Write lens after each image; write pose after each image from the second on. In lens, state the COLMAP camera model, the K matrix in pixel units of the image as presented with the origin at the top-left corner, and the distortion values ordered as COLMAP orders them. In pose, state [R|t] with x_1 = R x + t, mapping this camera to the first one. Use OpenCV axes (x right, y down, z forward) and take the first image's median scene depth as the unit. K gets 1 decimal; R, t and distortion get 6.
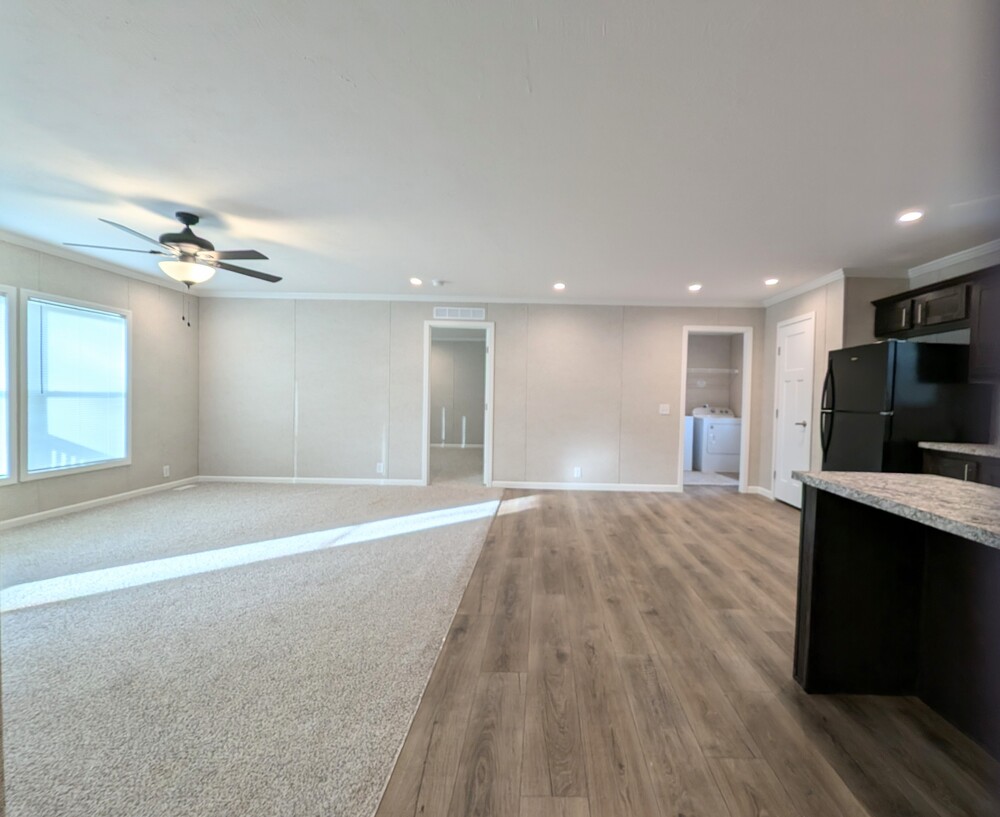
lens RADIAL K [[454.4, 0, 543.3], [0, 454.4, 407.9], [0, 0, 1]] dist [0.000760, -0.002305]
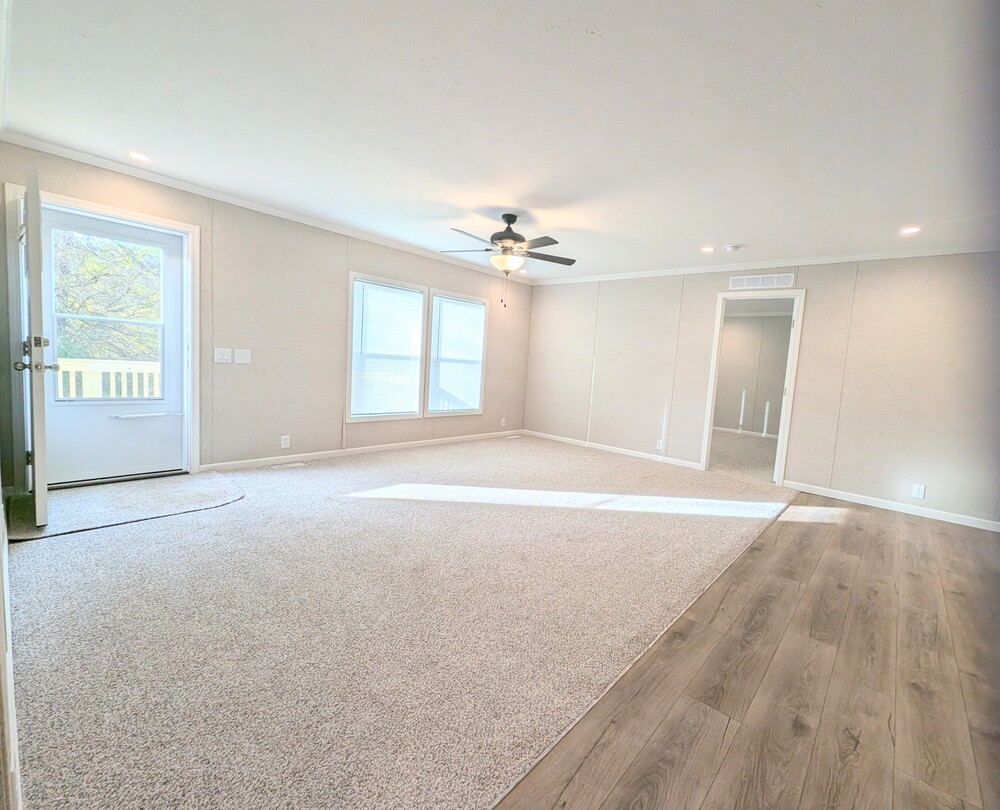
lens RADIAL K [[446.5, 0, 527.8], [0, 446.5, 404.7], [0, 0, 1]] dist [-0.003501, -0.000401]
pose [[0.761506, 0.092661, -0.641500, 0.075861], [-0.068679, 0.995692, 0.062295, 0.005855], [0.644509, -0.003380, 0.764590, 0.103616]]
